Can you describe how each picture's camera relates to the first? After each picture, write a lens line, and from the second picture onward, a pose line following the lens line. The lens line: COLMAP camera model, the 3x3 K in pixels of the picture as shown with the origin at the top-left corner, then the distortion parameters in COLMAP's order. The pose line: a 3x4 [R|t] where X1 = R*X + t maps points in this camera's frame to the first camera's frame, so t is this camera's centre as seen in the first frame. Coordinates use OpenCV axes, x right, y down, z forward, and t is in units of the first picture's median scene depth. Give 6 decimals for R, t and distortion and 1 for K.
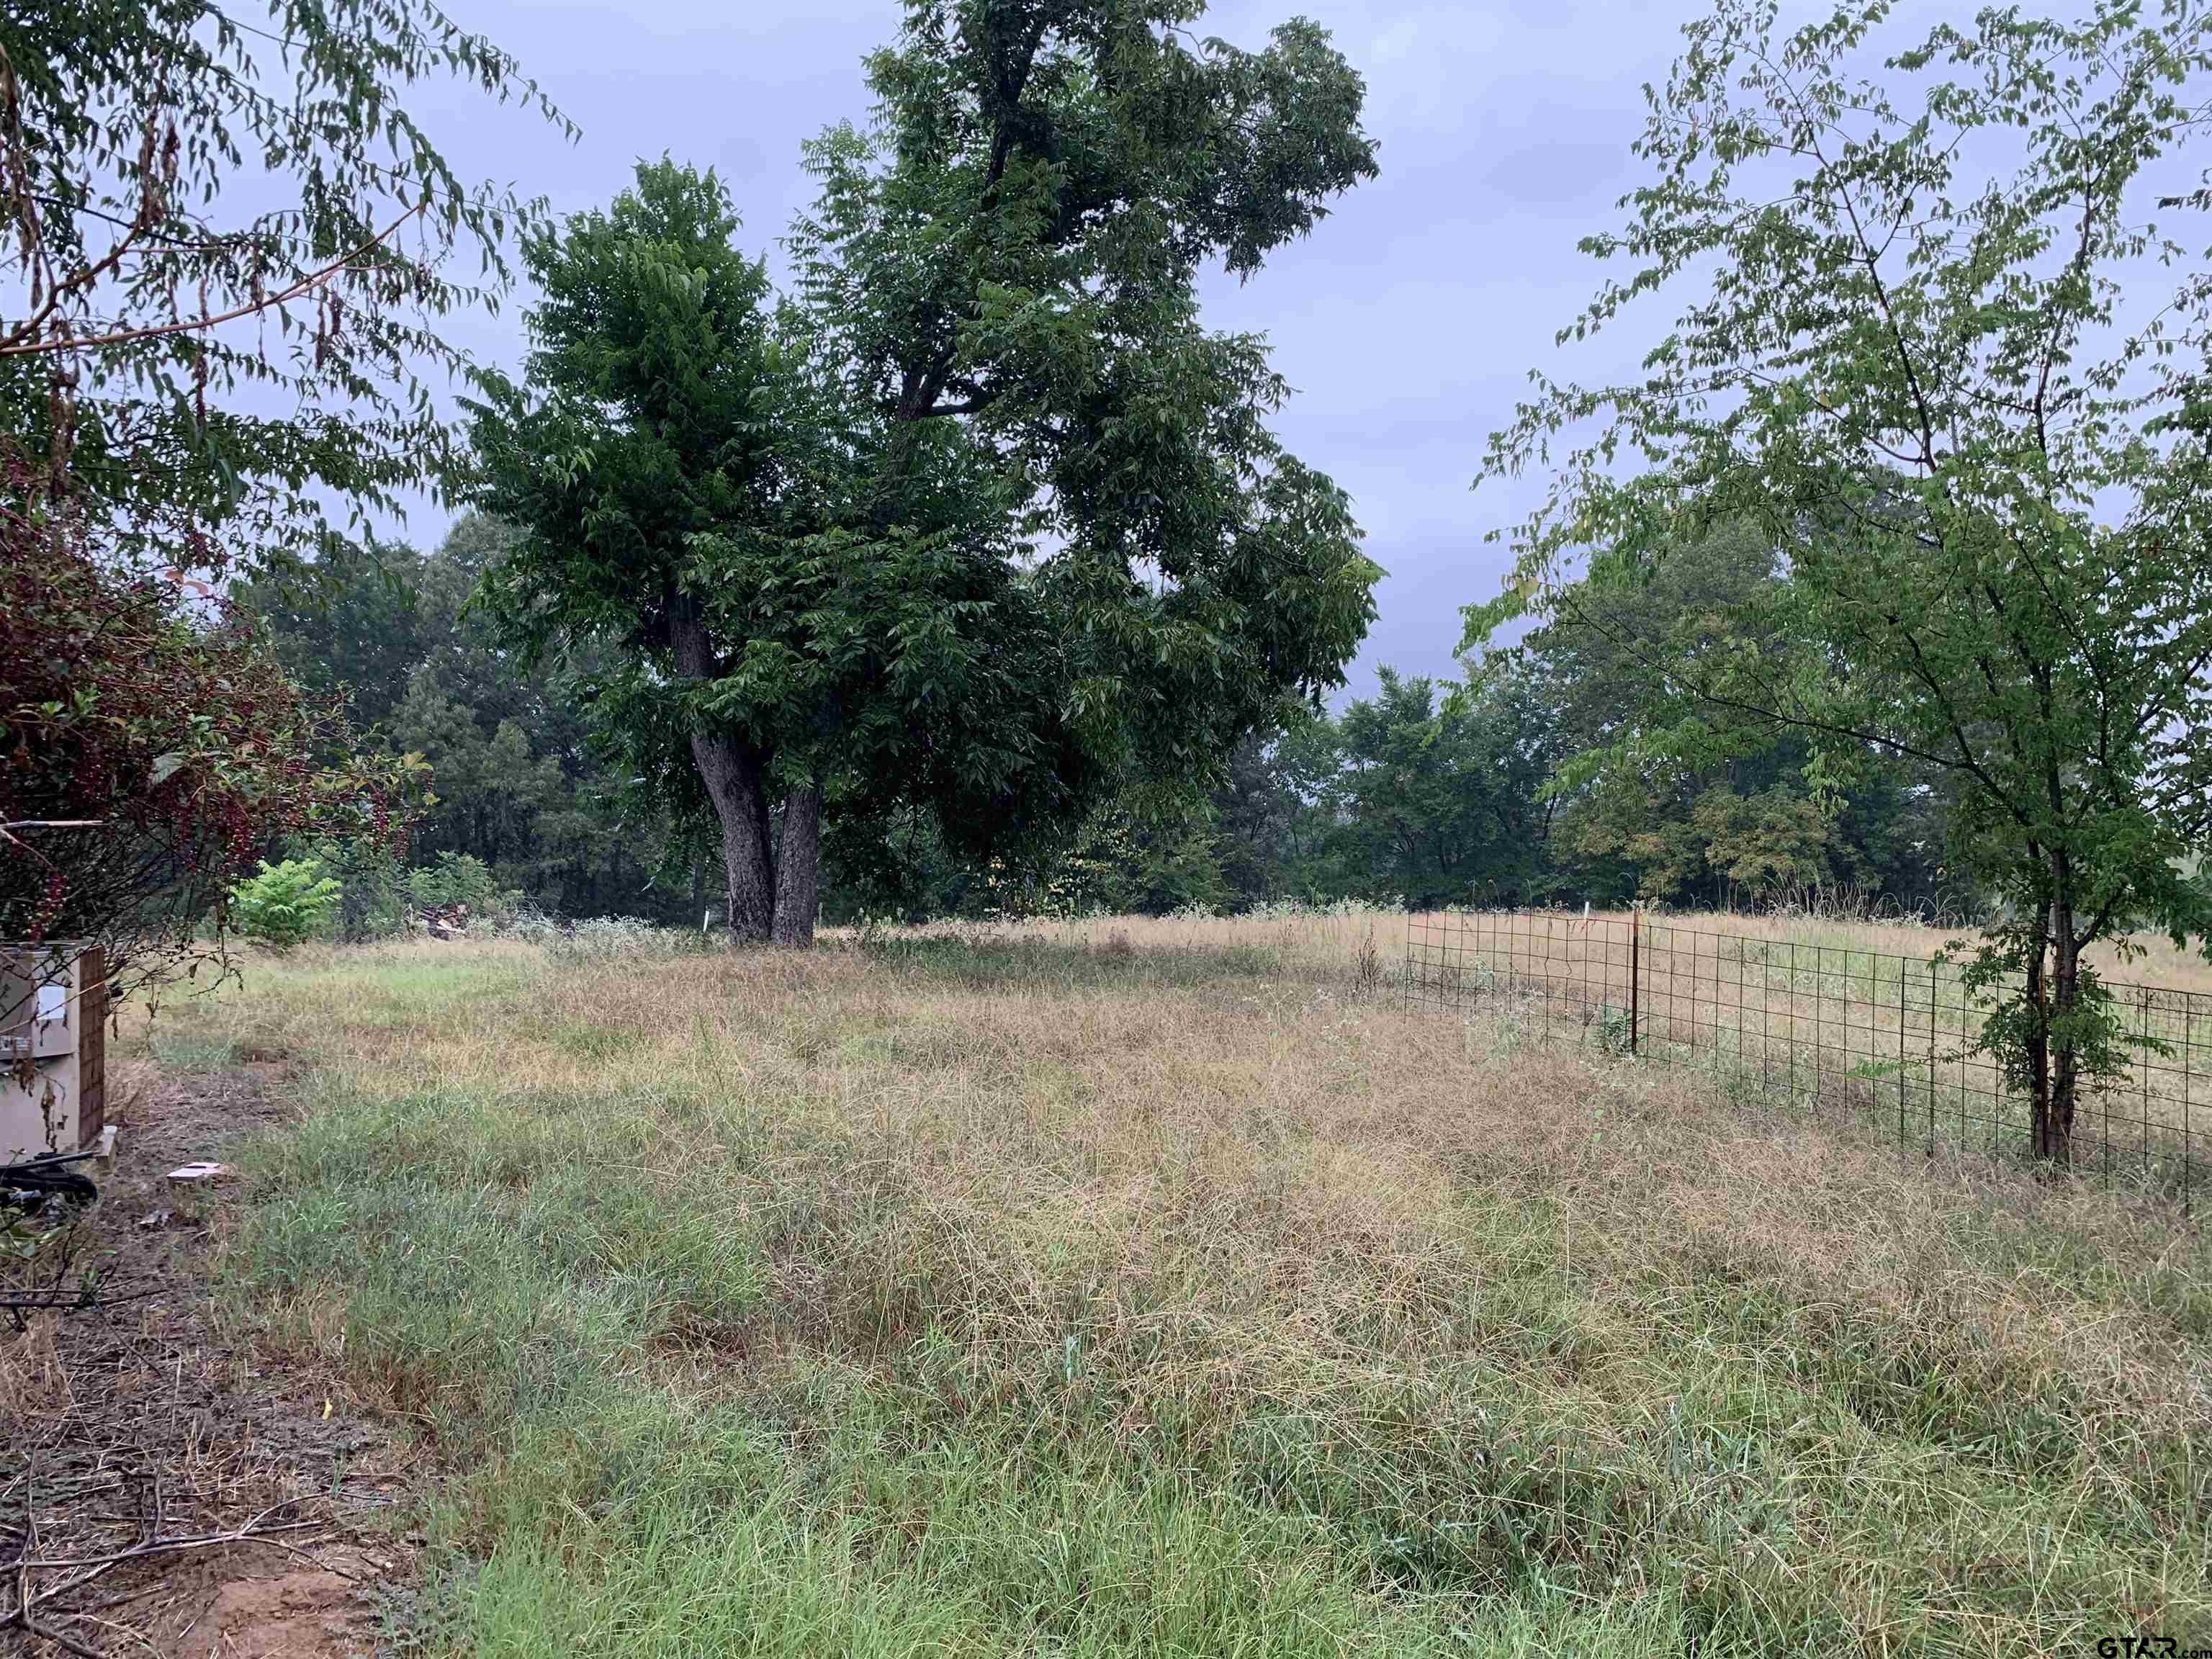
lens RADIAL K [[1666.1, 0, 1112.9], [0, 1666.1, 815.3], [0, 0, 1]] dist [0.046643, -0.051737]
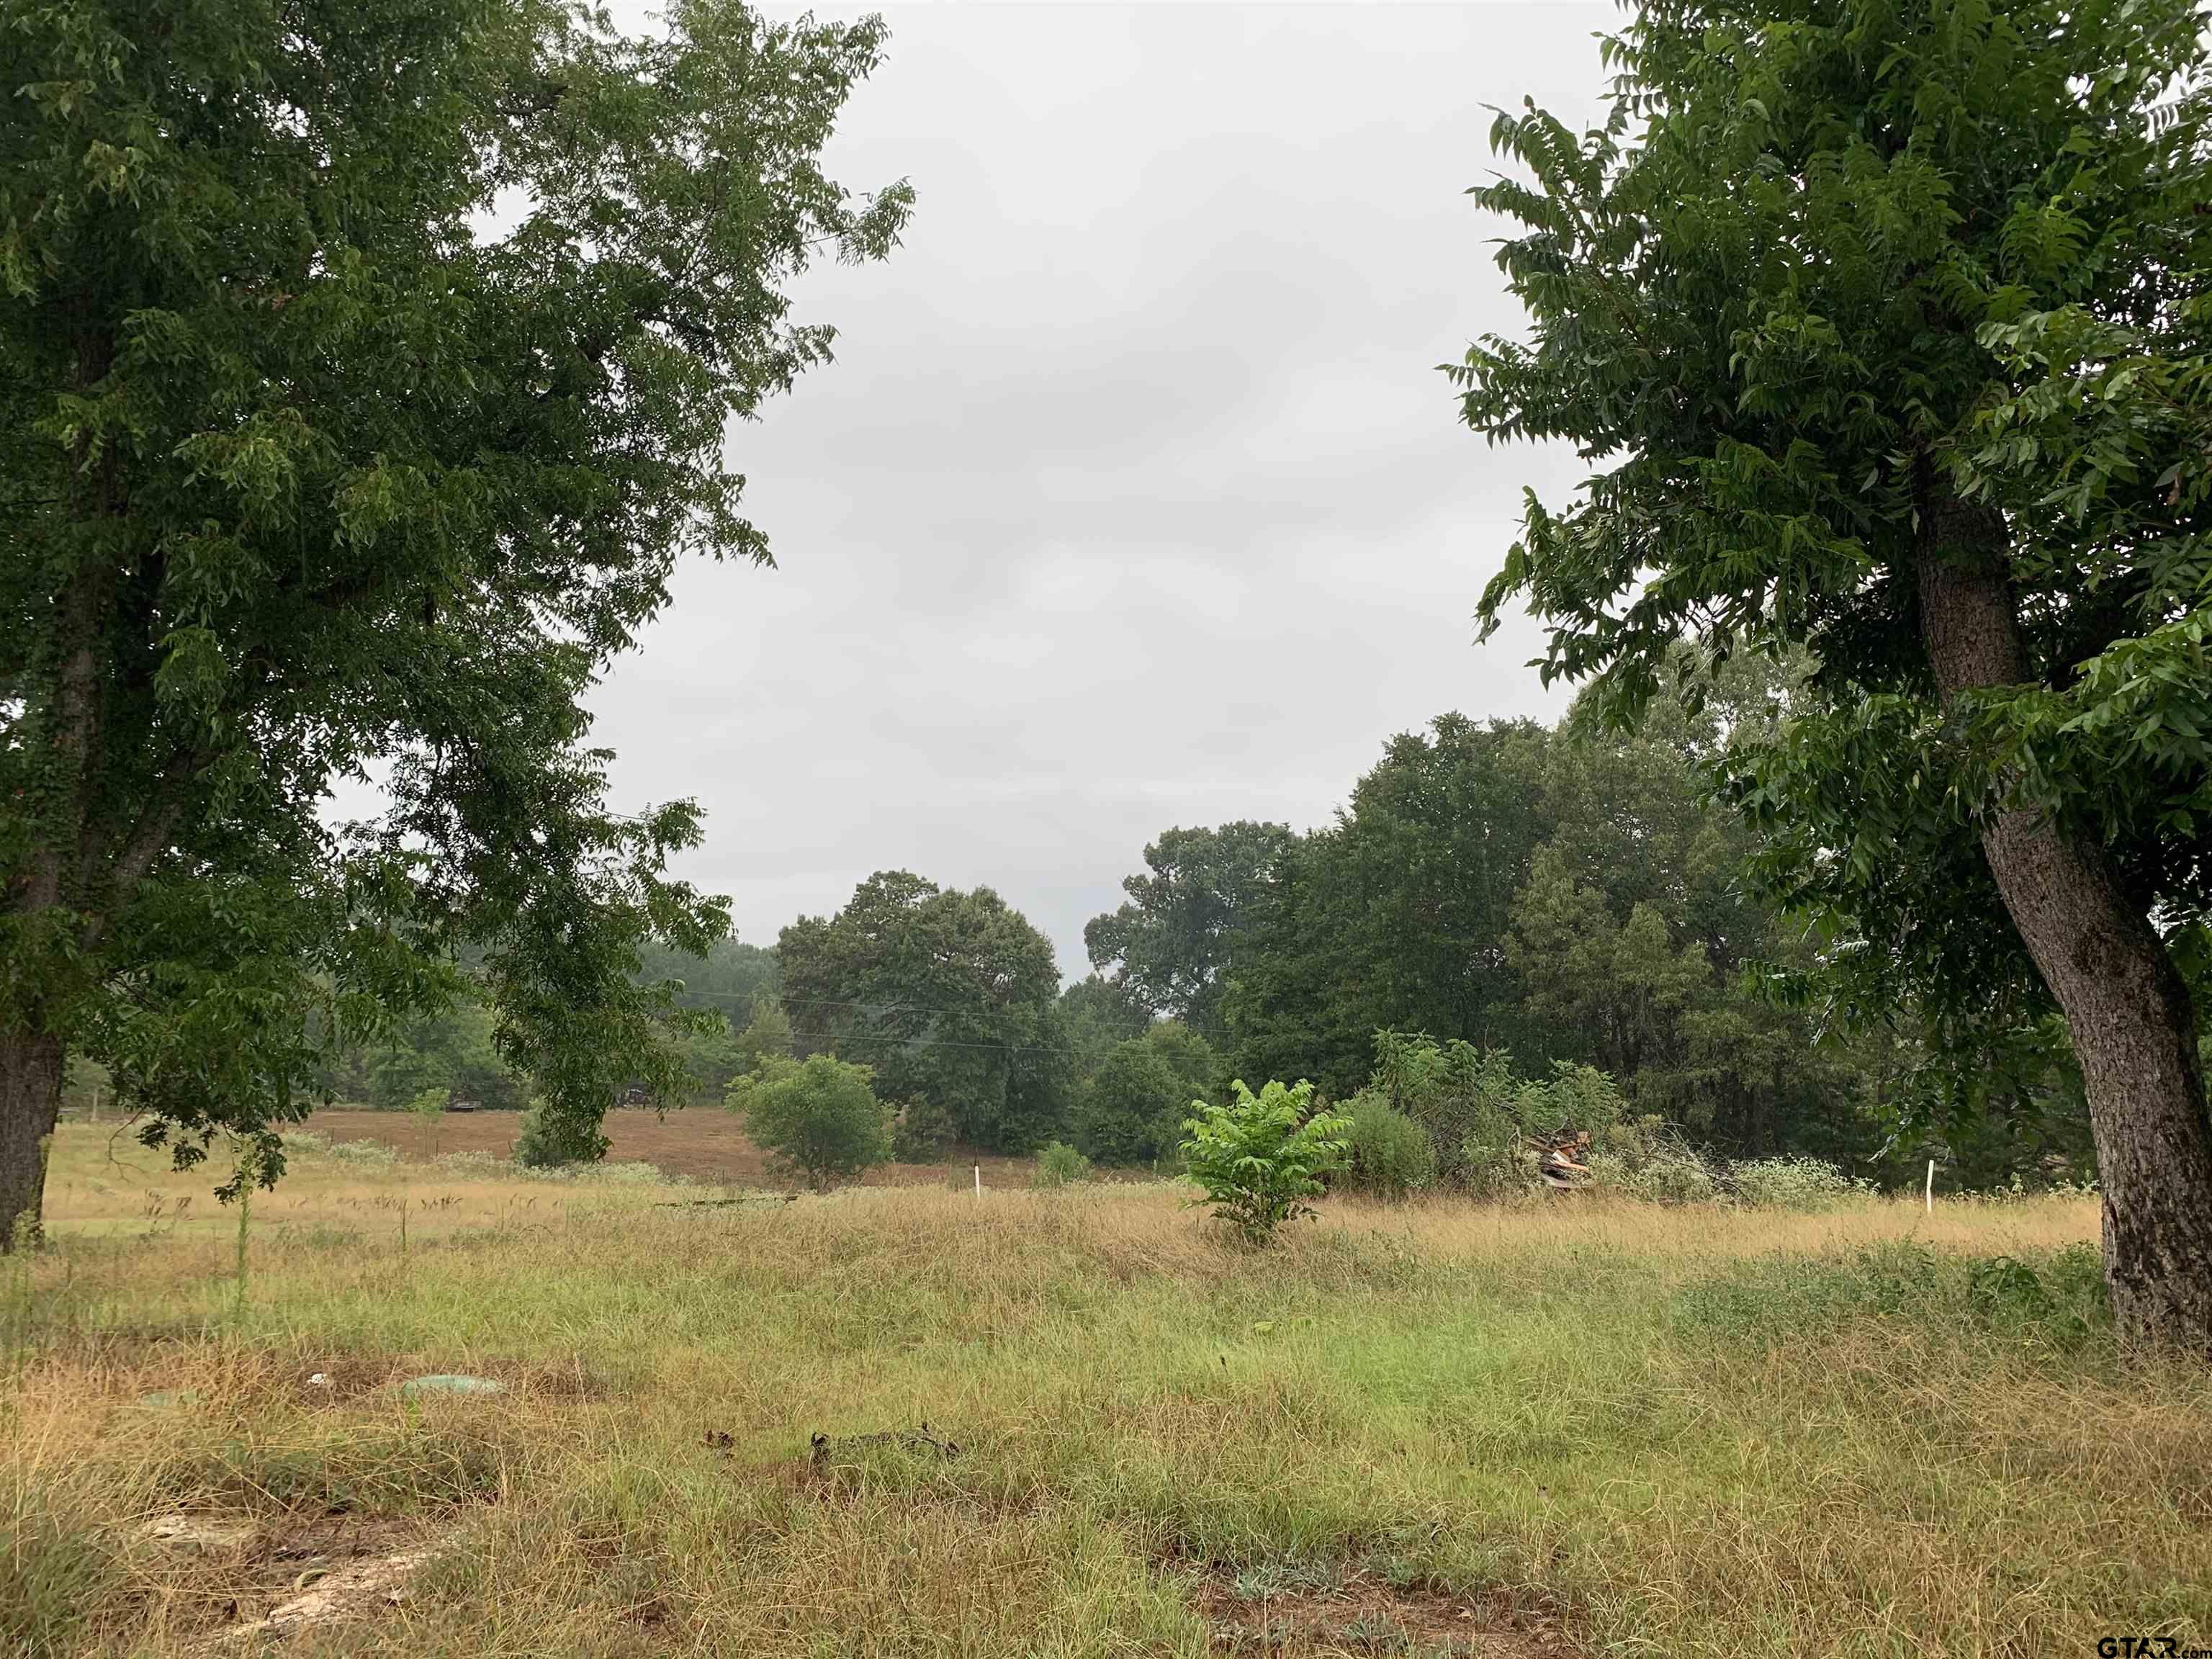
lens RADIAL K [[1666.1, 0, 1112.9], [0, 1666.1, 815.3], [0, 0, 1]] dist [0.046643, -0.051737]
pose [[0.790593, -0.066318, -0.608741, -0.082058], [-0.006766, 0.993111, -0.116980, 0.000795], [0.612305, 0.096602, 0.784698, 0.251439]]
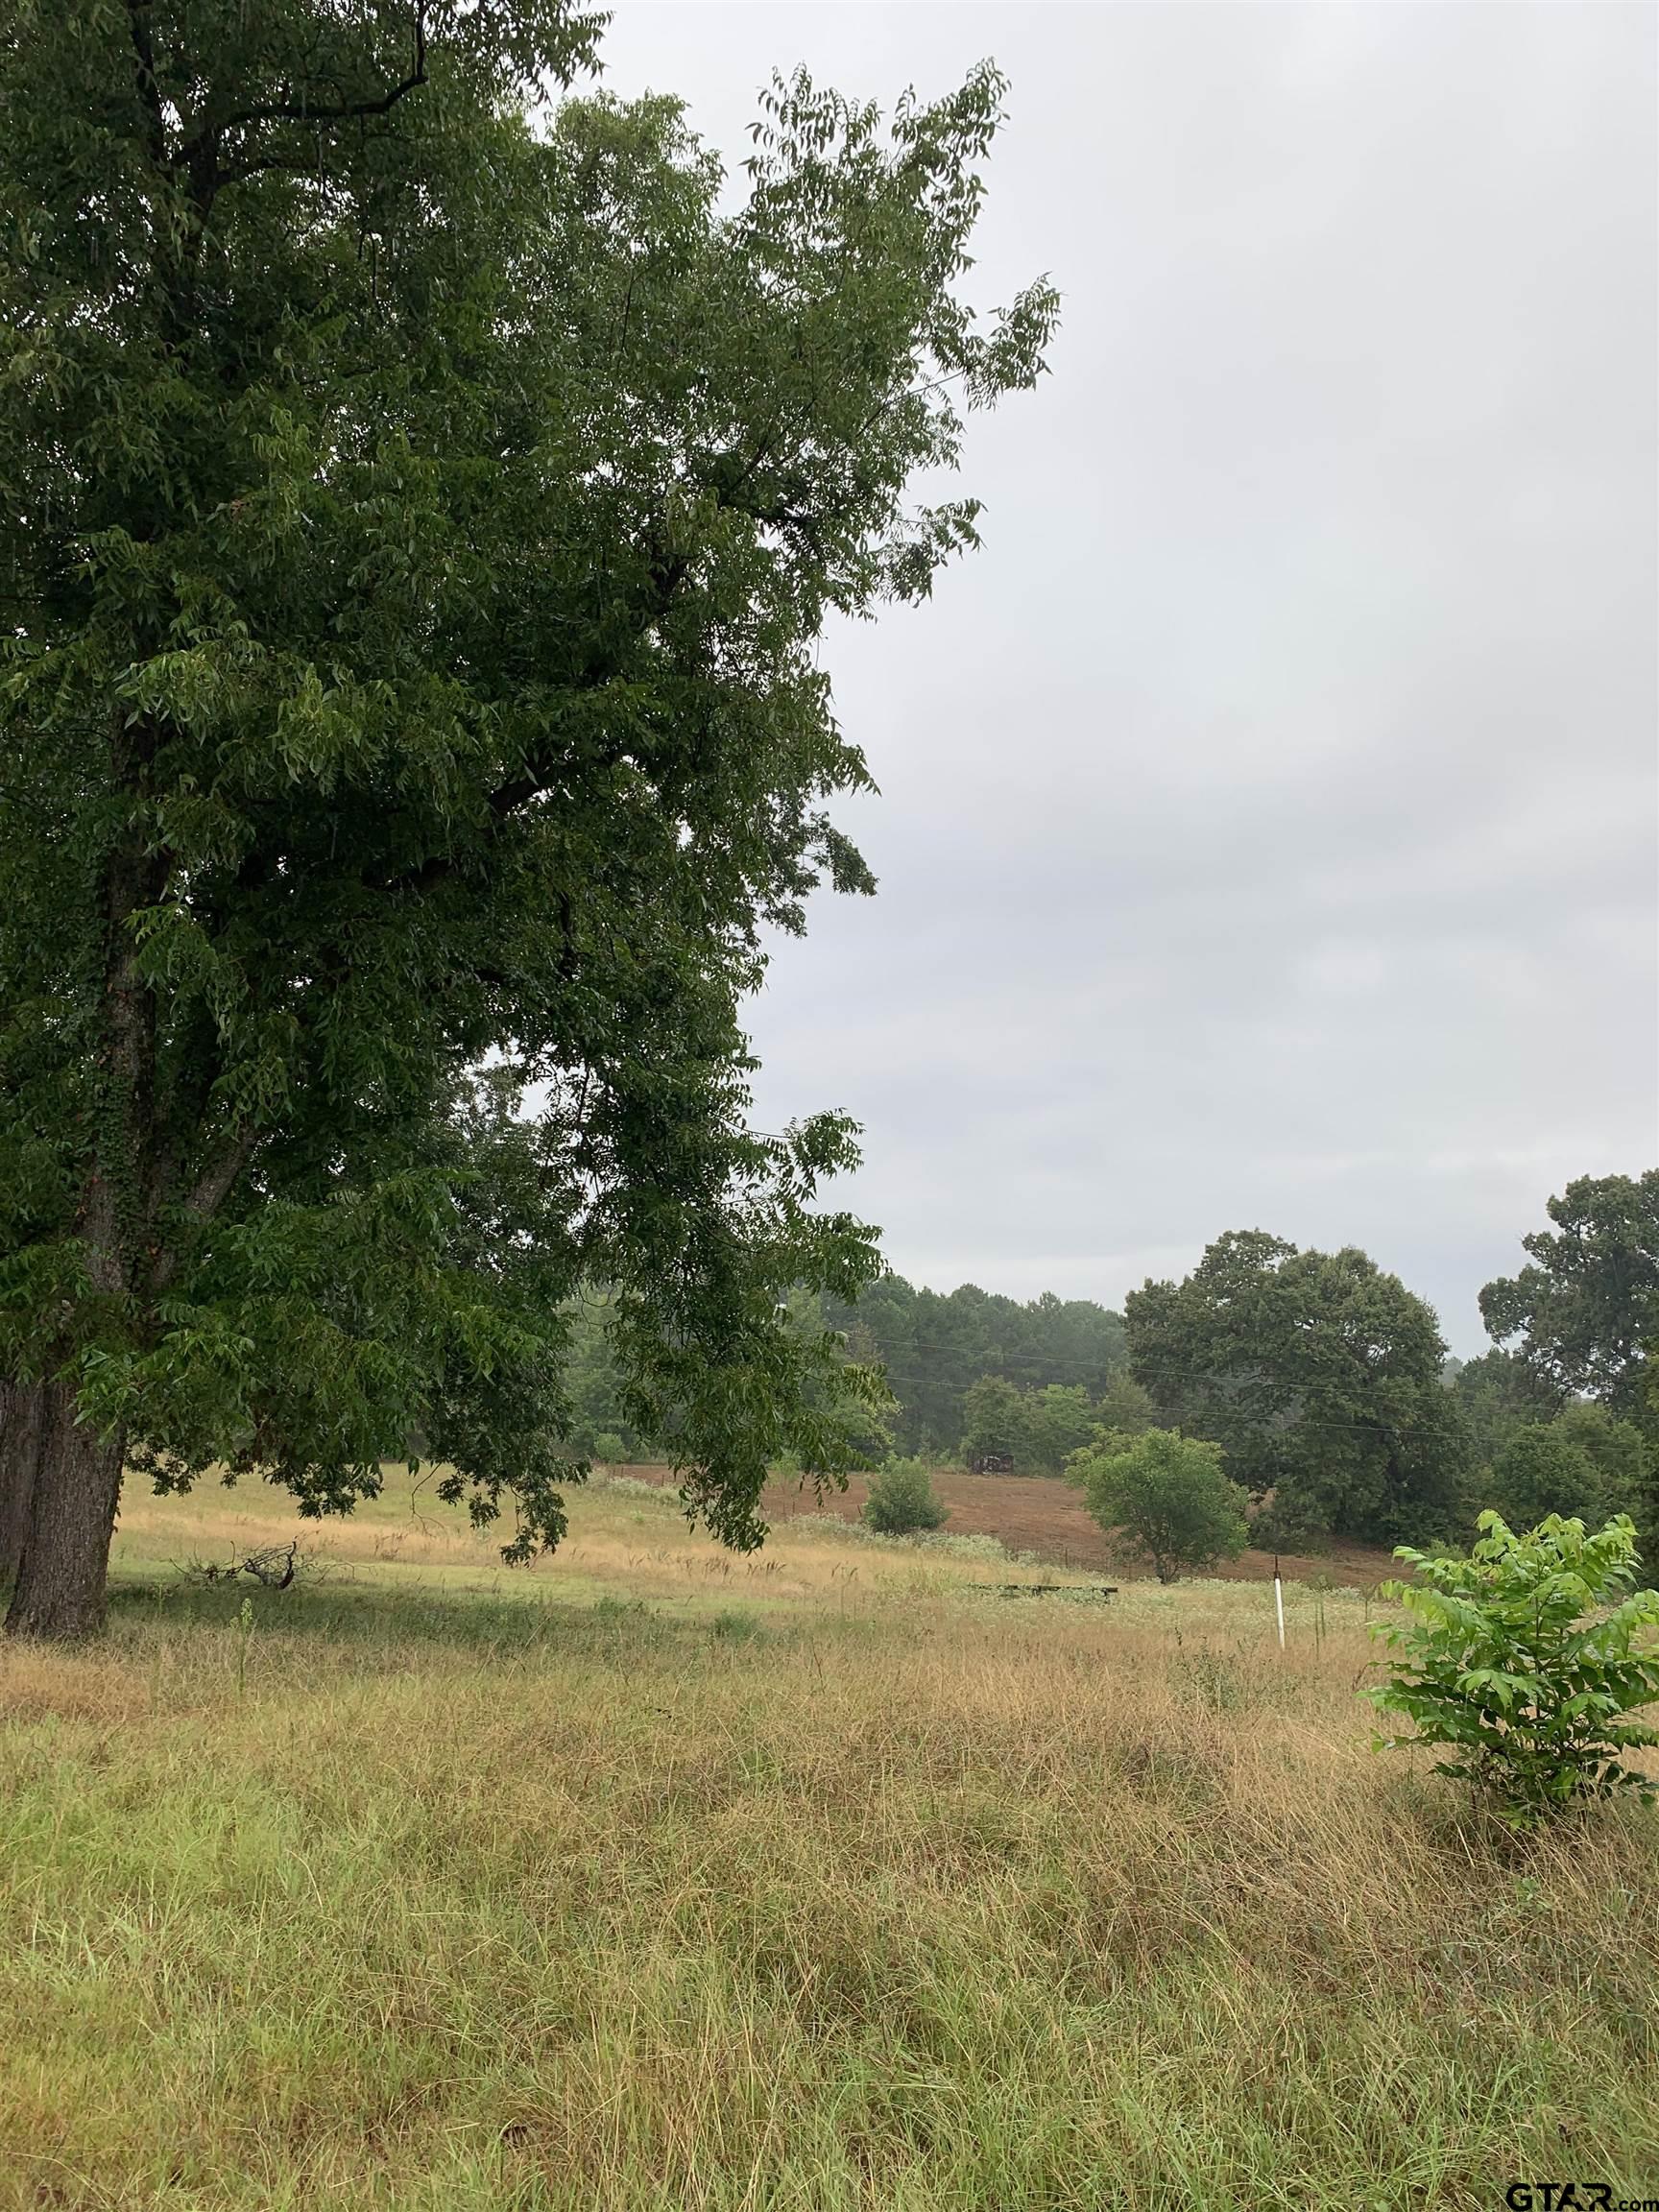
lens RADIAL K [[1629.5, 0, 829.5], [0, 1629.5, 1106.0], [0, 0, 1]] dist [0.164019, -0.375417]
pose [[0.487826, -0.128169, -0.863481, -0.150410], [-0.023962, 0.986824, -0.160015, 0.001870], [0.872612, 0.098750, 0.478327, 0.394328]]
